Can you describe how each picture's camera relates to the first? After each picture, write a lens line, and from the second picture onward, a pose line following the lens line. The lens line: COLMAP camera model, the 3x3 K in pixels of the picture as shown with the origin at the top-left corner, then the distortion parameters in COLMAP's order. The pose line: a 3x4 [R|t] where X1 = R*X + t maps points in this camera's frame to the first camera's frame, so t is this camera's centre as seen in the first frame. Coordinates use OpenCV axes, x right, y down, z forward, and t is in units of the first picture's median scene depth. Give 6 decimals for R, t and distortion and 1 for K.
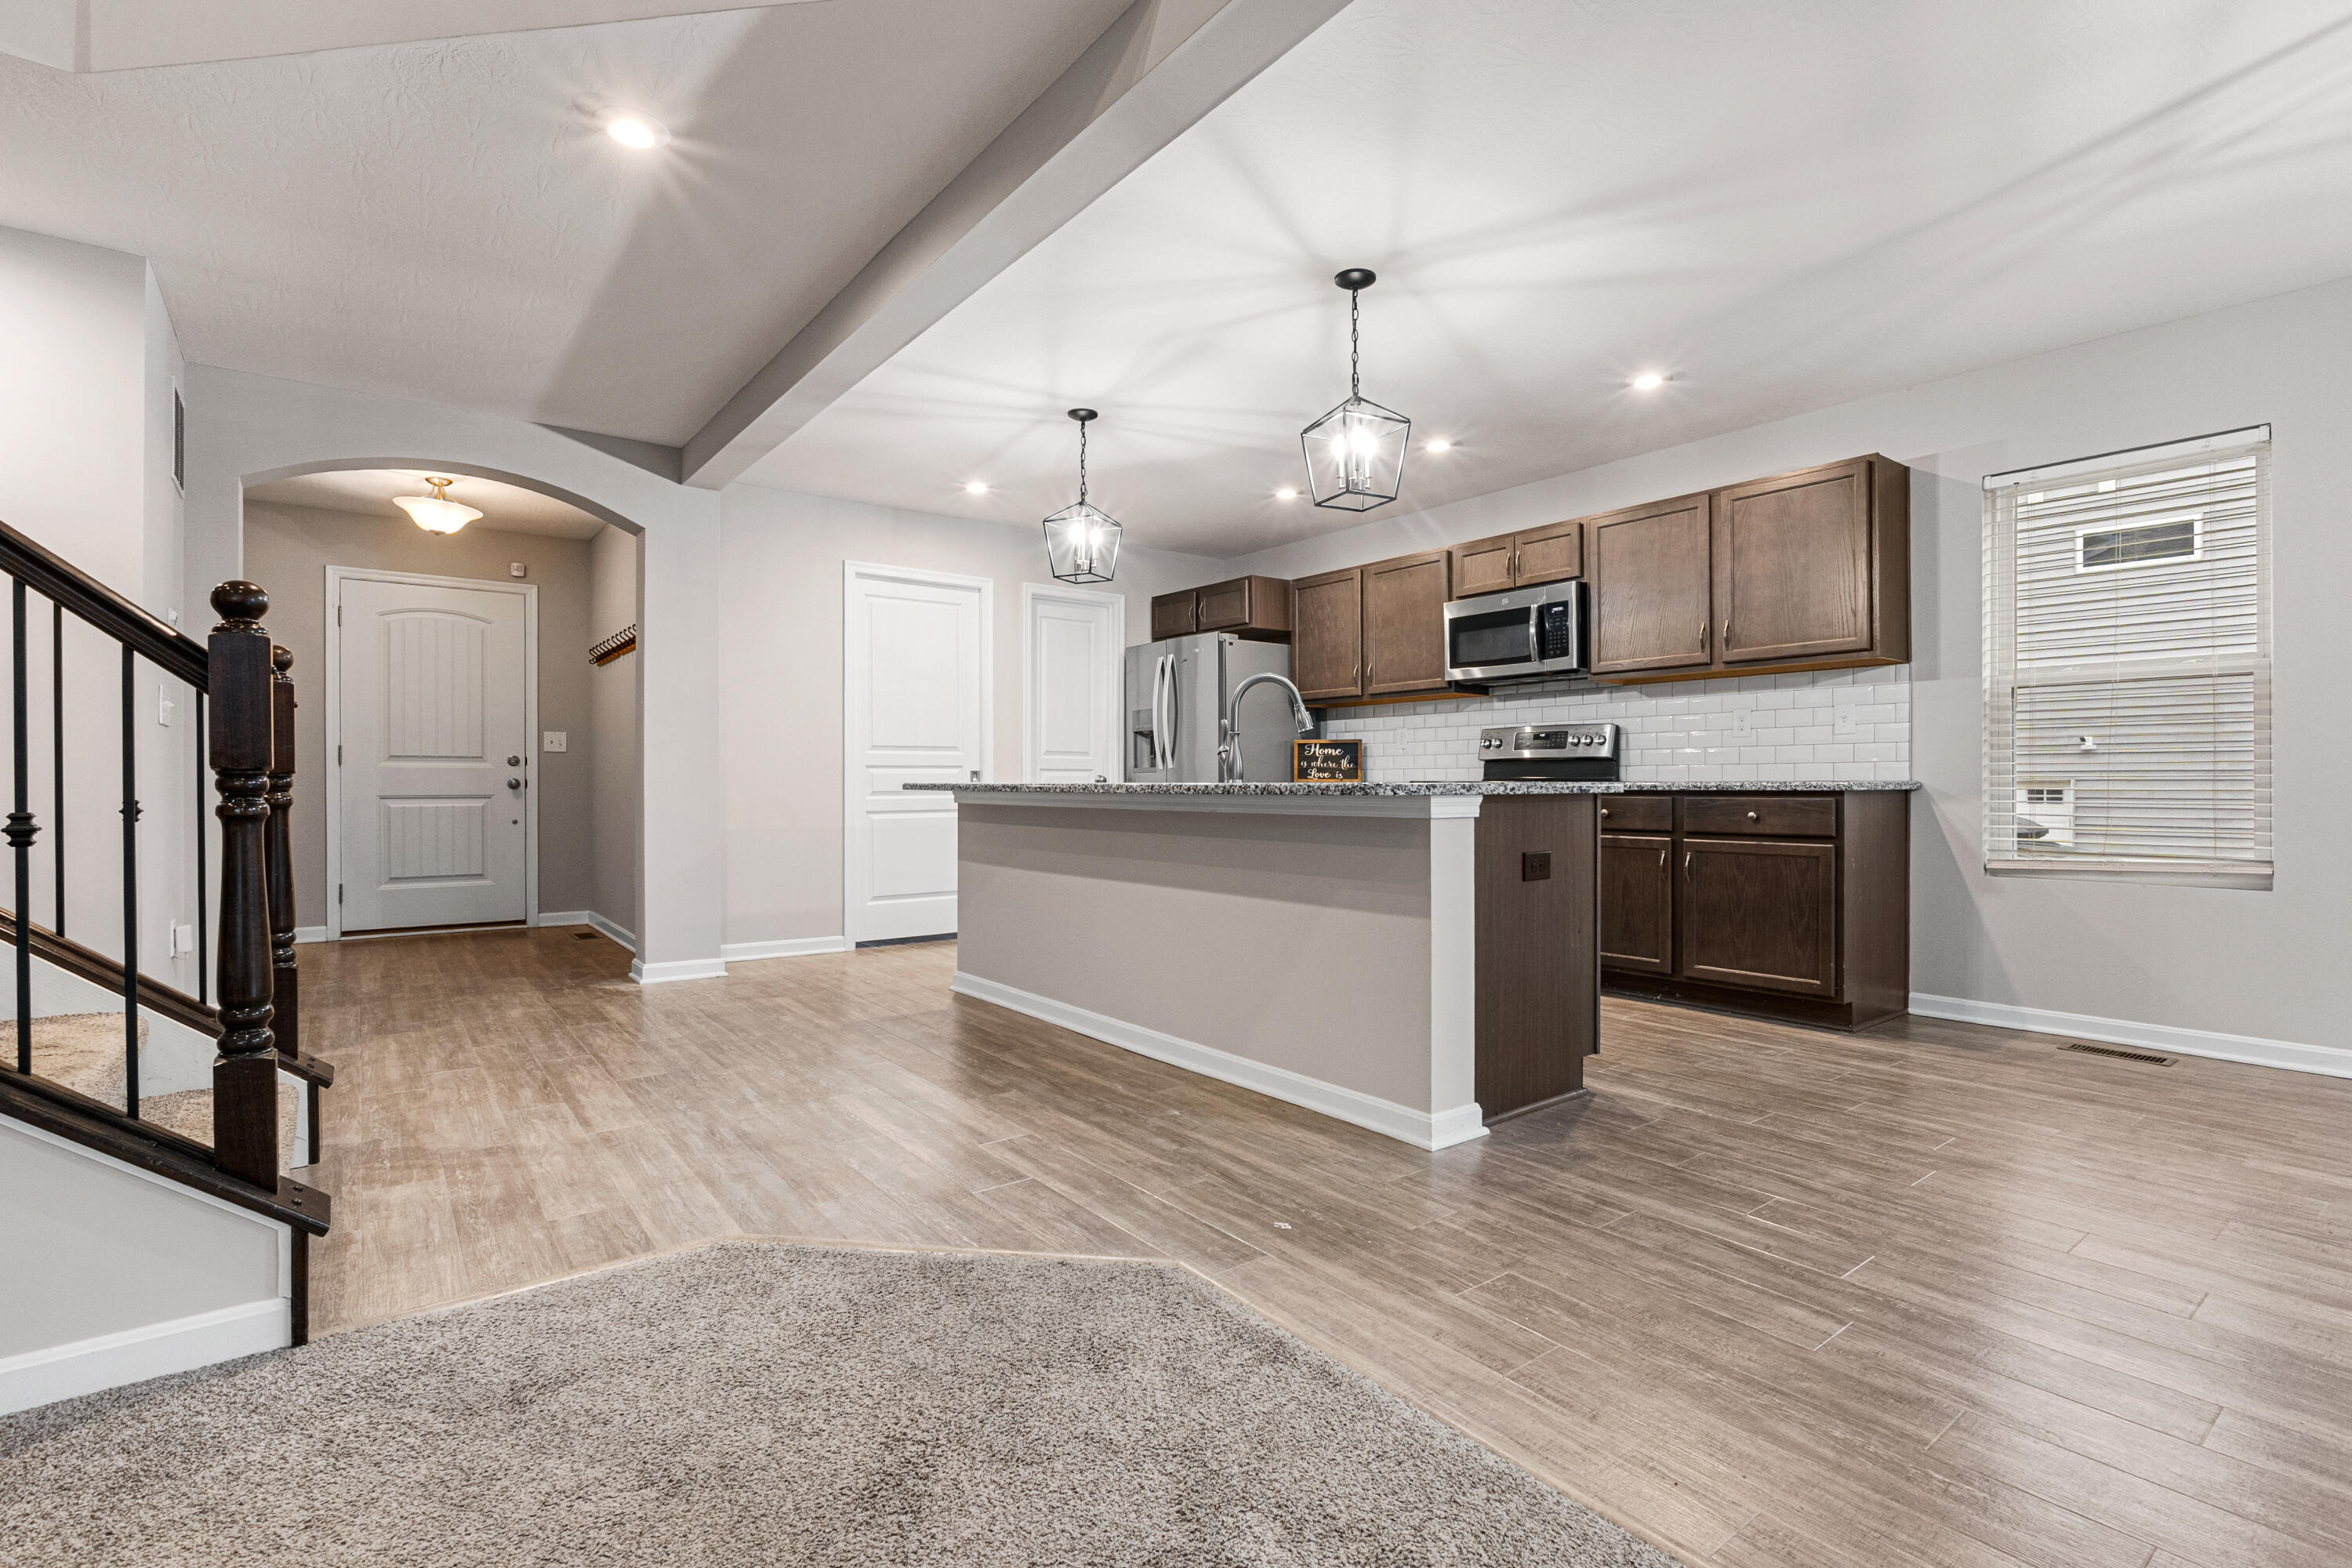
lens RADIAL K [[1083.0, 0, 1179.4], [0, 1083.0, 788.0], [0, 0, 1]] dist [-0.001869, -0.000336]
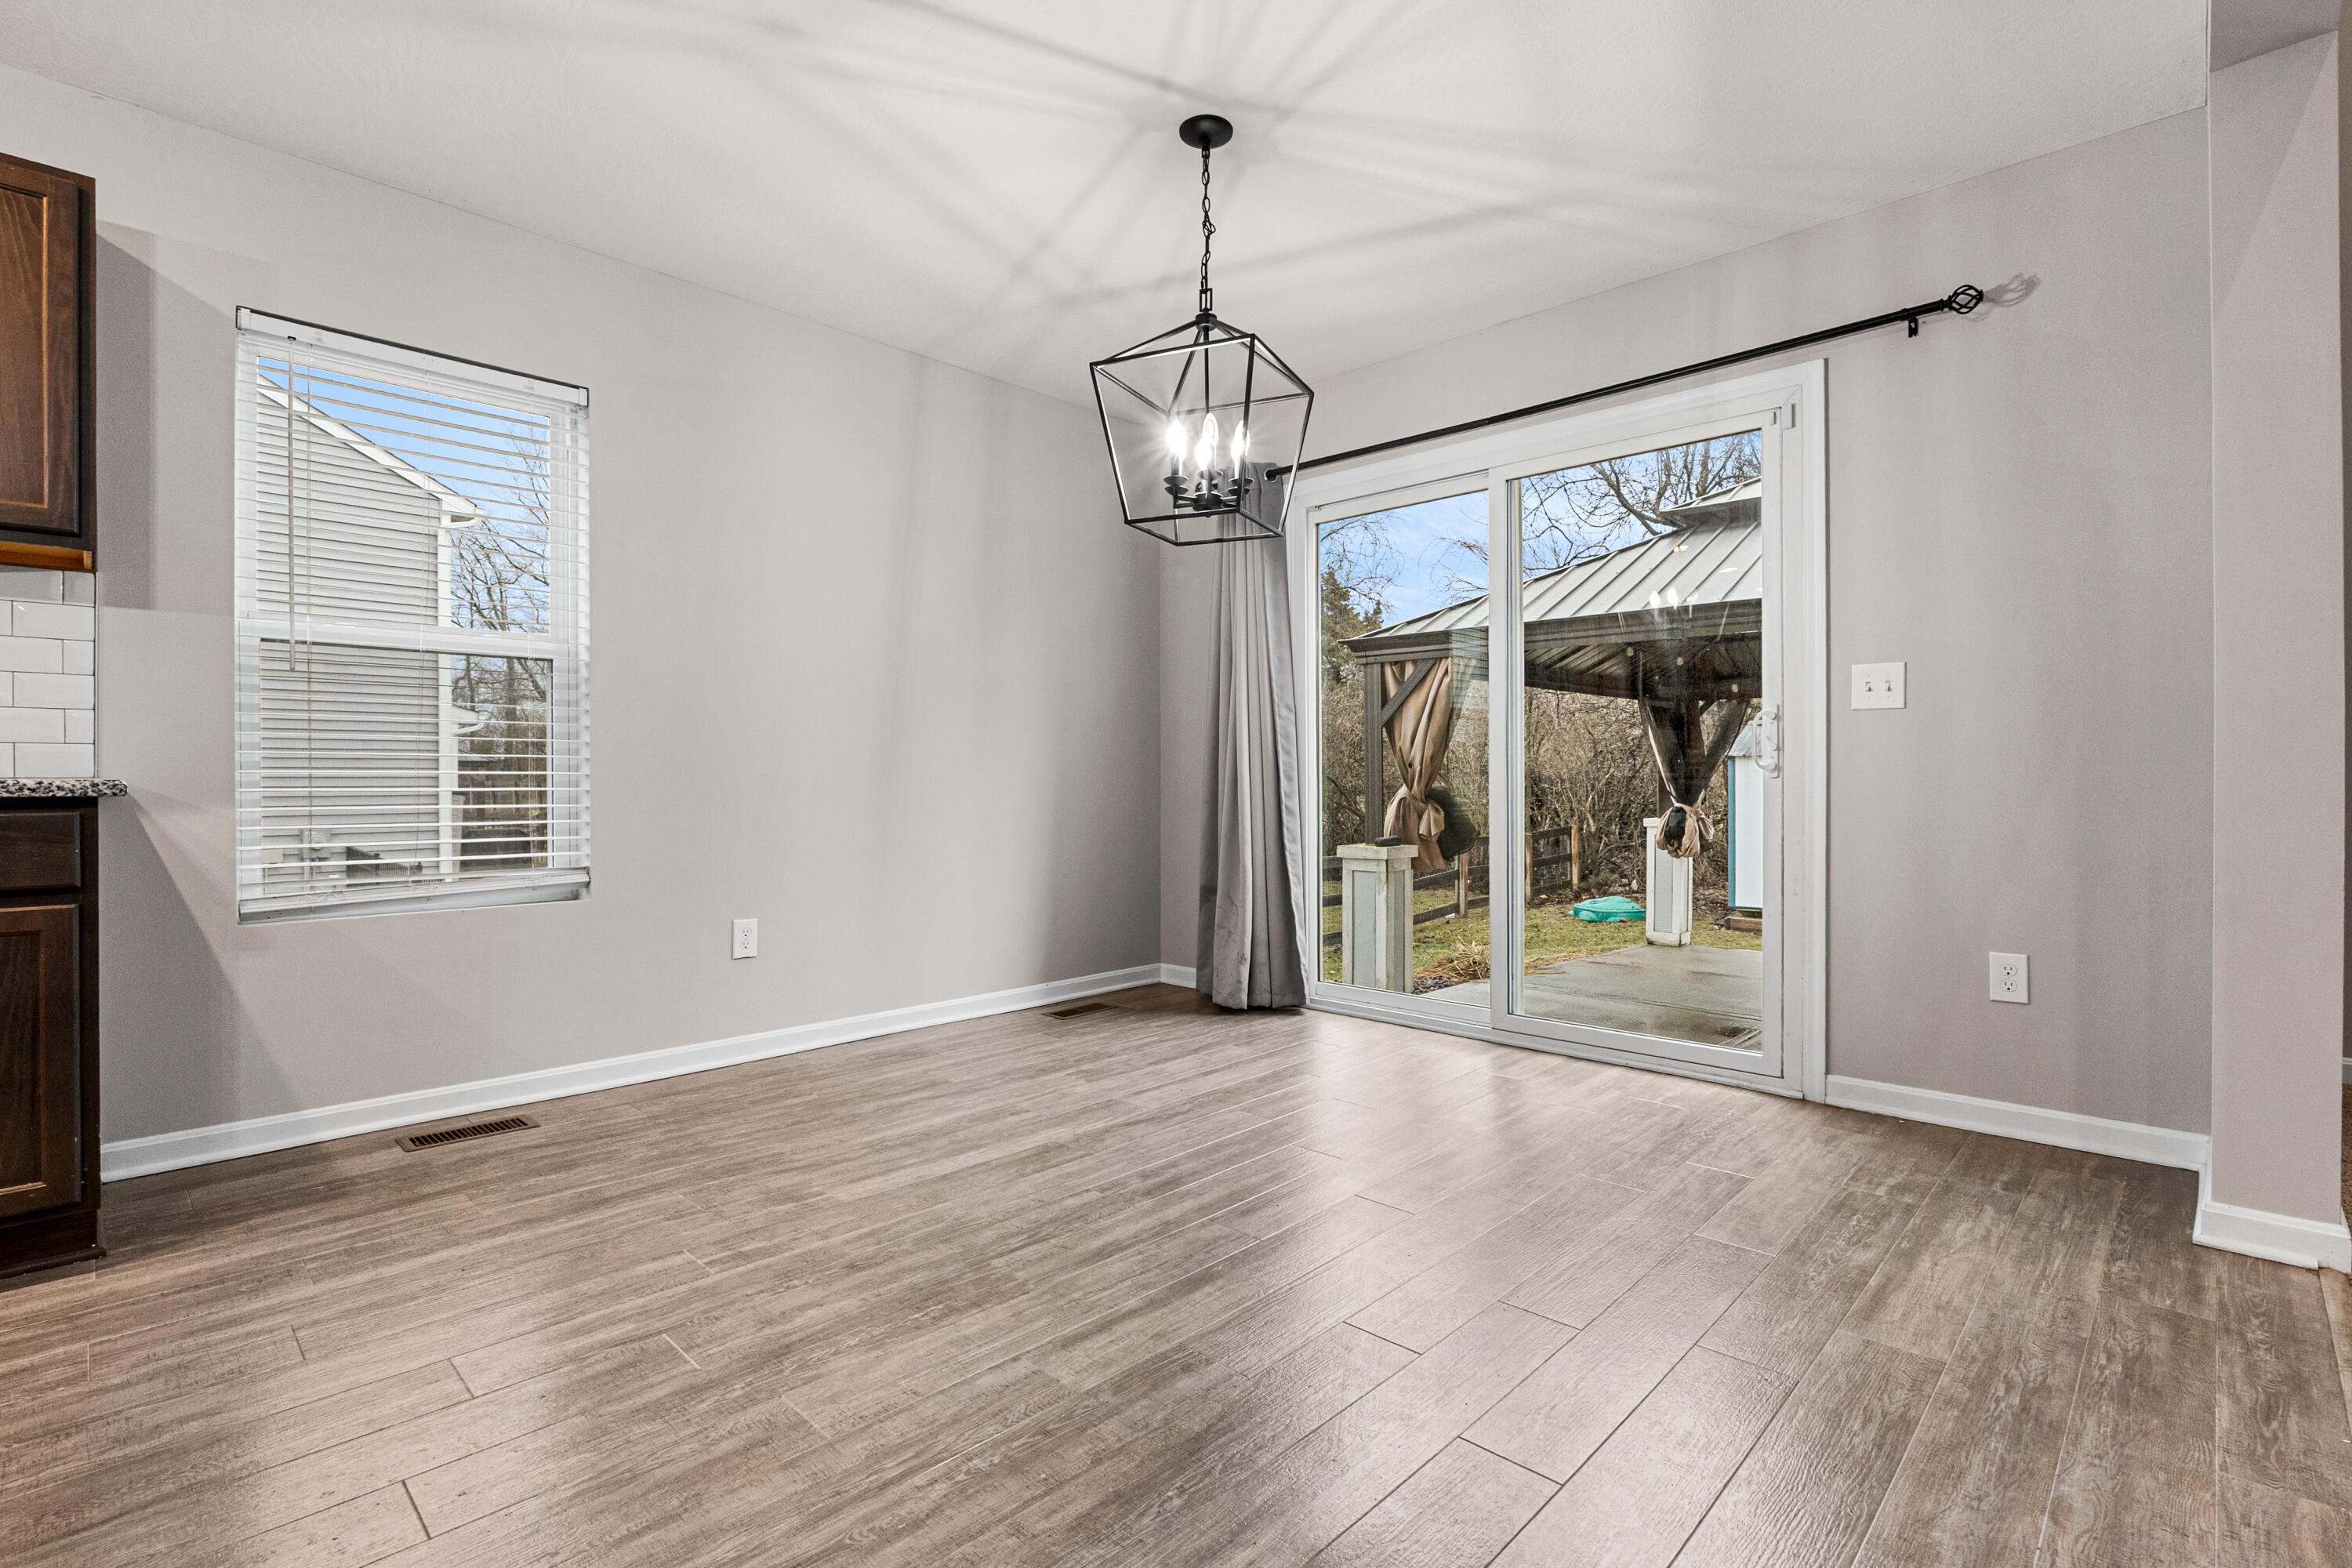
lens RADIAL K [[1083.0, 0, 1180.5], [0, 1083.0, 790.7], [0, 0, 1]] dist [-0.001869, -0.000336]
pose [[-0.153875, -0.012643, 0.988009, 0.022138], [-0.000902, 0.999920, 0.012655, -0.008221], [-0.988090, 0.001056, -0.153874, 0.542746]]
